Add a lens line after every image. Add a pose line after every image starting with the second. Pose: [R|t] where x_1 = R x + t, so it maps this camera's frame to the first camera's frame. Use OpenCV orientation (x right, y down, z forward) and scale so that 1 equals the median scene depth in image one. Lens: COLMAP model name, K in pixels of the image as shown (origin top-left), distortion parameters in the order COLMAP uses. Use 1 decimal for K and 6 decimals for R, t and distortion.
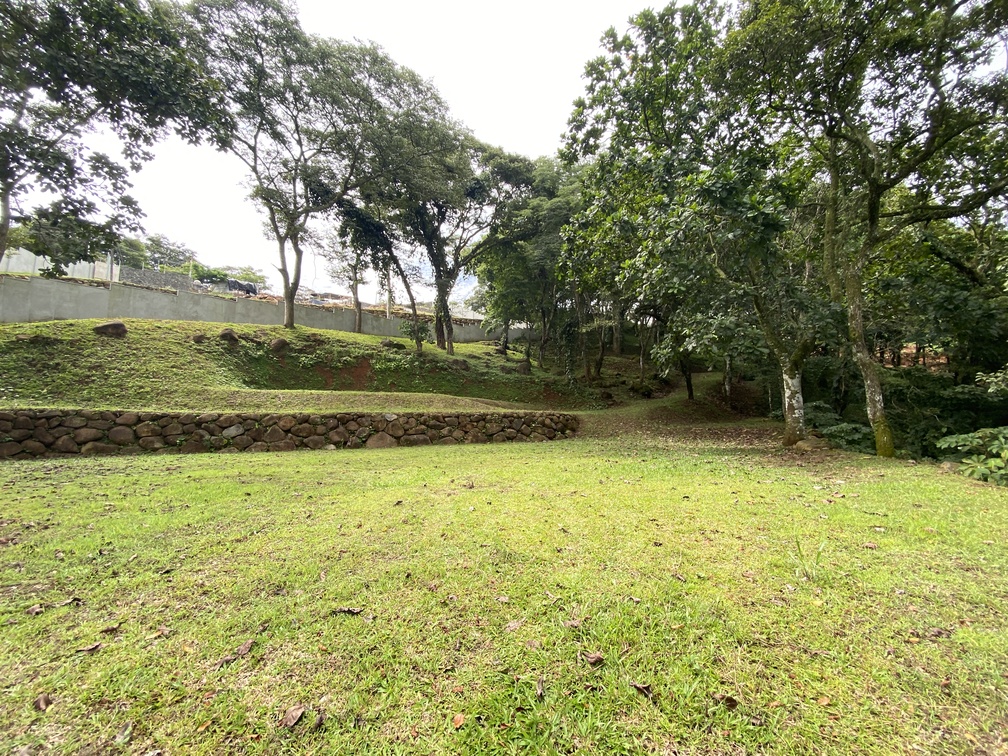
lens RADIAL K [[404.9, 0, 508.6], [0, 404.9, 378.6], [0, 0, 1]] dist [0.023927, -0.022610]
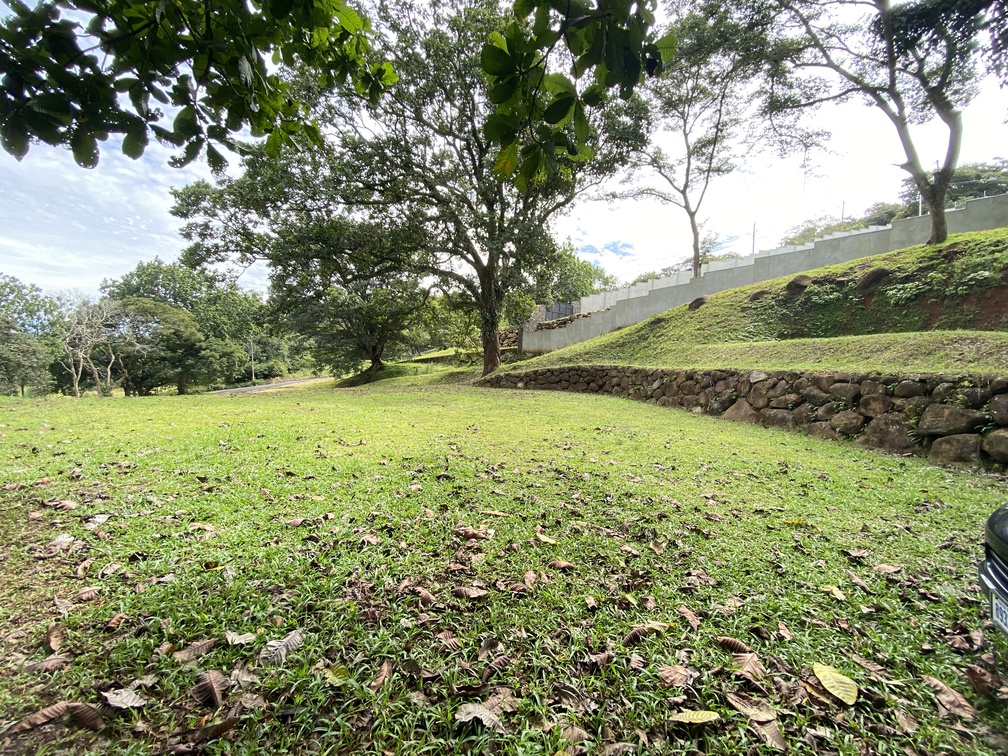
lens RADIAL K [[404.9, 0, 508.6], [0, 404.9, 378.6], [0, 0, 1]] dist [0.023927, -0.022610]
pose [[-0.277617, 0.027986, -0.960284, 0.437448], [0.063556, 0.997921, 0.010709, 0.064560], [0.958587, -0.058059, -0.278819, 0.796232]]
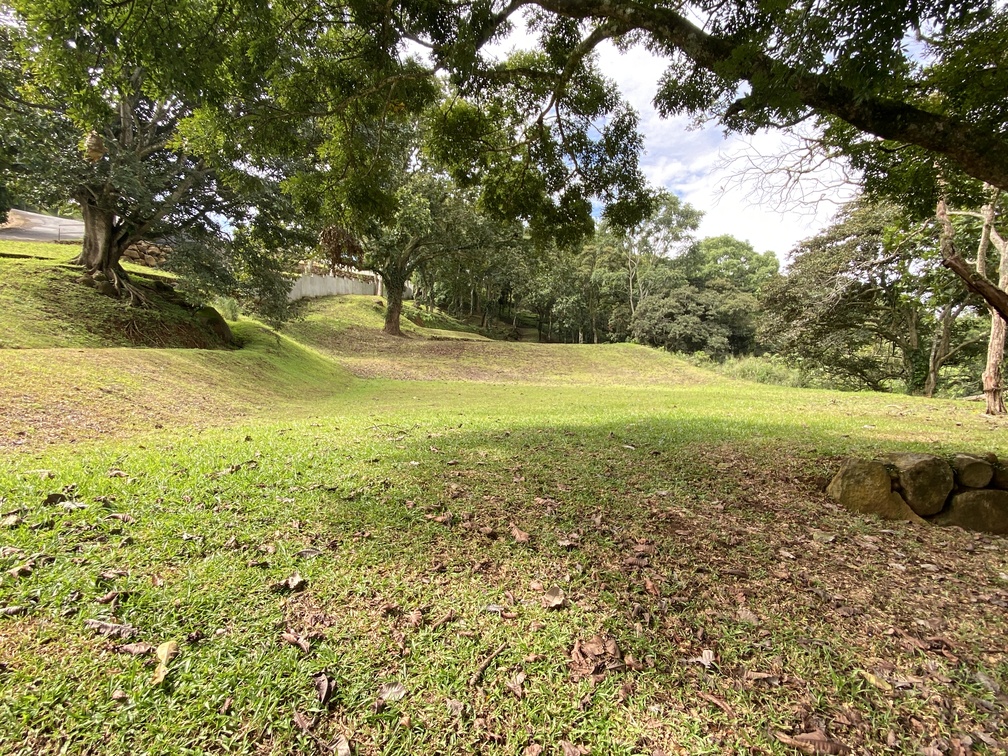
lens RADIAL K [[520.8, 0, 510.2], [0, 520.8, 379.1], [0, 0, 1]] dist [0.037188, -0.034817]
pose [[0.862482, 0.005685, 0.506056, -2.039411], [-0.055546, 0.994959, 0.083491, 0.045092], [-0.503030, -0.100118, 0.858450, -2.536664]]
